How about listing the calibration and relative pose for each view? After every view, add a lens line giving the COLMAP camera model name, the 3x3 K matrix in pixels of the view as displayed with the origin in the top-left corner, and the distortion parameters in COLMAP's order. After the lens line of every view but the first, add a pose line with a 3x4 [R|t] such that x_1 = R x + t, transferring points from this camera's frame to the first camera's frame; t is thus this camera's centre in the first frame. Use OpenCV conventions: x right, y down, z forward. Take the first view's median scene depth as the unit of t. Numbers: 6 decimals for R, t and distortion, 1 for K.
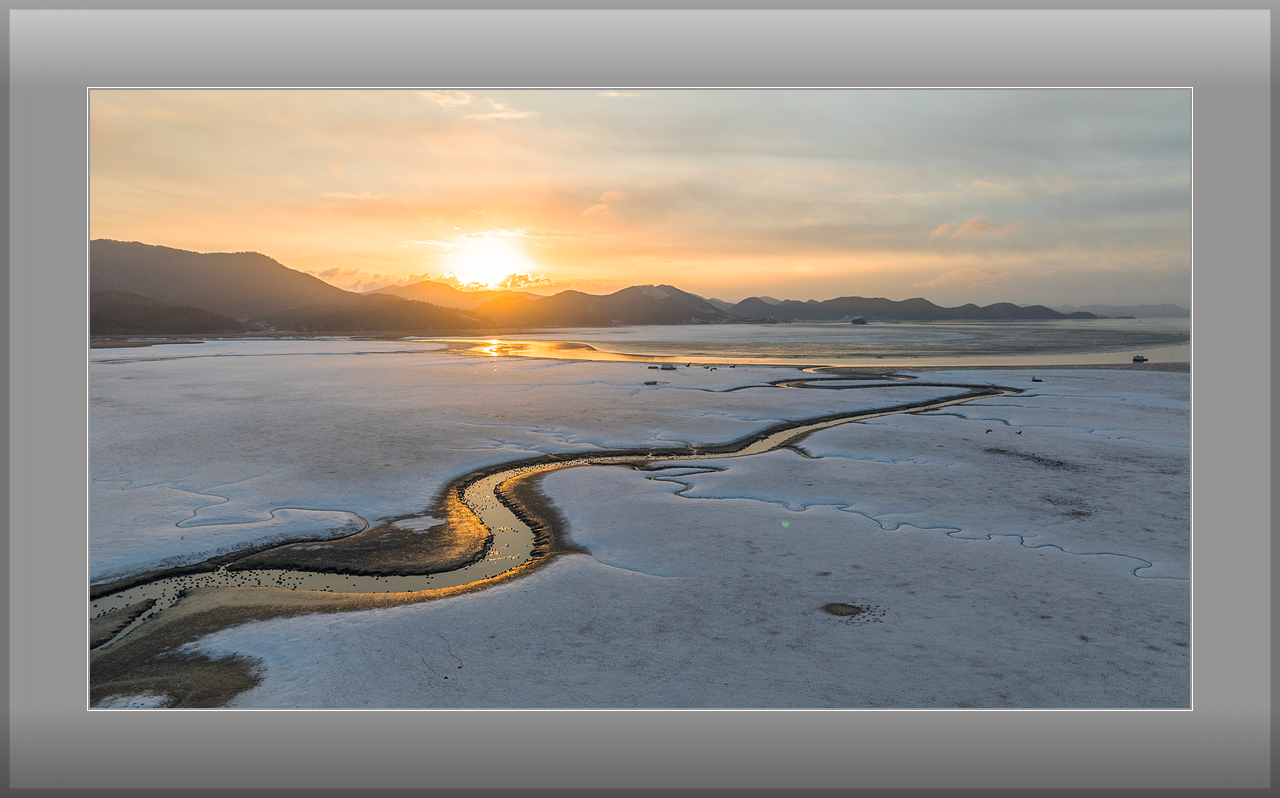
lens RADIAL K [[767.9, 0, 644.5], [0, 767.9, 398.7], [0, 0, 1]] dist [-0.030085, 0.030839]
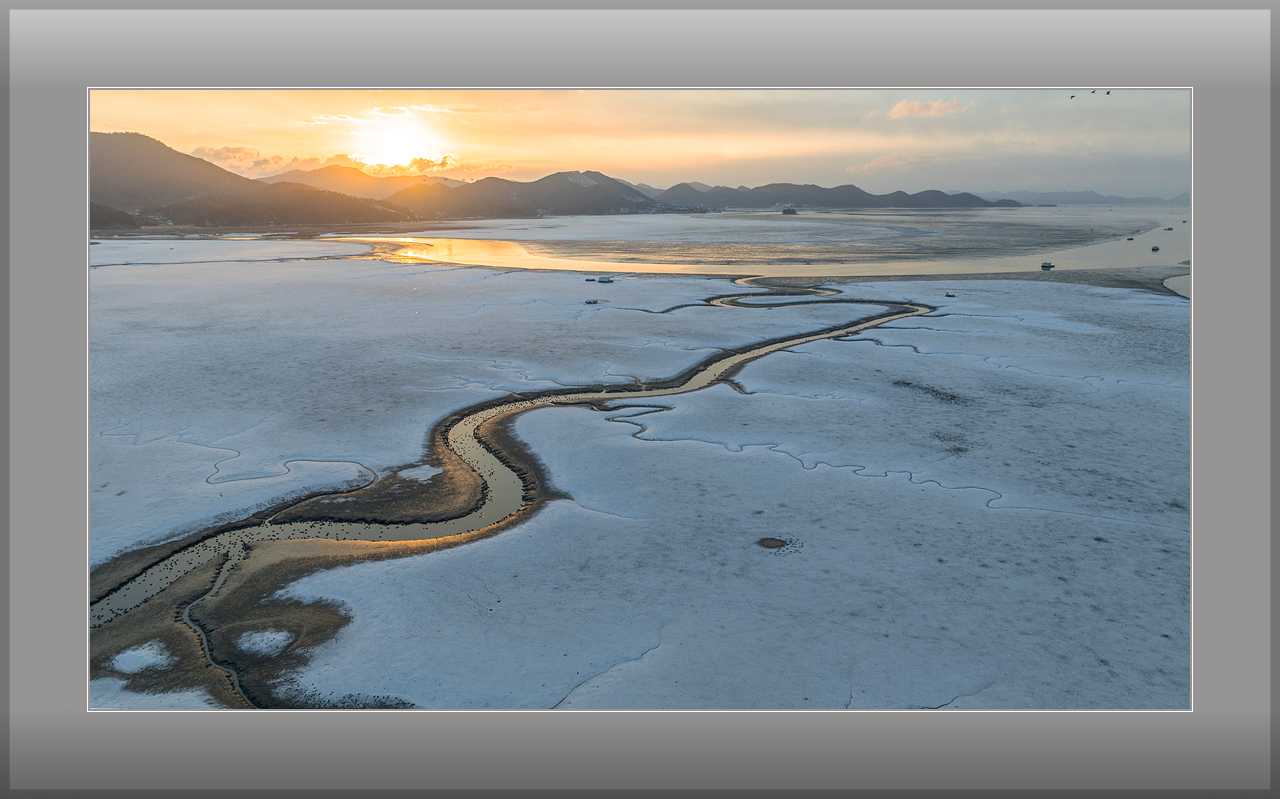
lens RADIAL K [[768.1, 0, 643.1], [0, 768.1, 447.3], [0, 0, 1]] dist [-0.023447, 0.016963]
pose [[0.995820, -0.027328, 0.087153, -0.022601], [0.009190, 0.979327, 0.202074, -0.046151], [-0.090873, -0.200429, 0.975485, -0.073374]]
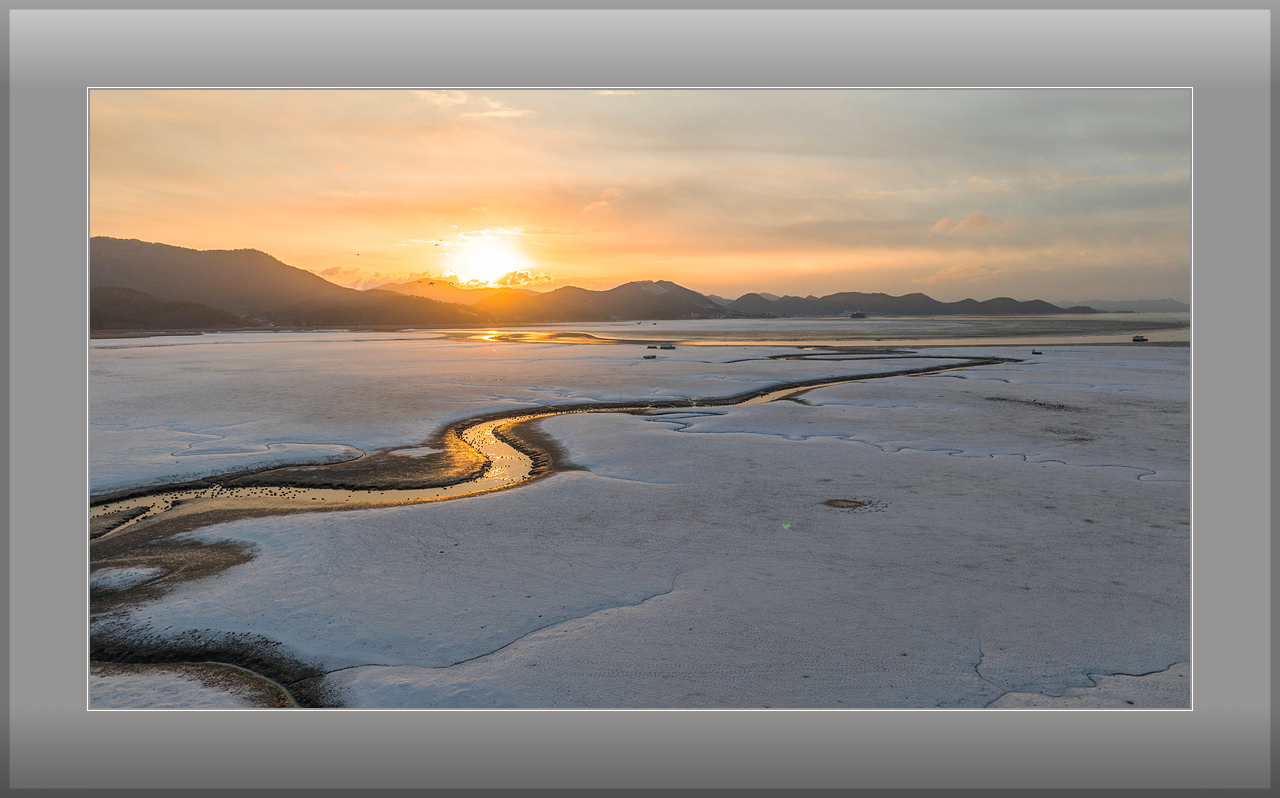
lens RADIAL K [[767.9, 0, 643.7], [0, 767.9, 394.6], [0, 0, 1]] dist [-0.030085, 0.030839]
pose [[0.999987, -0.005091, -0.000199, 0.000312], [0.005090, 0.999984, -0.002483, 0.038192], [0.000212, 0.002482, 0.999997, 0.003134]]
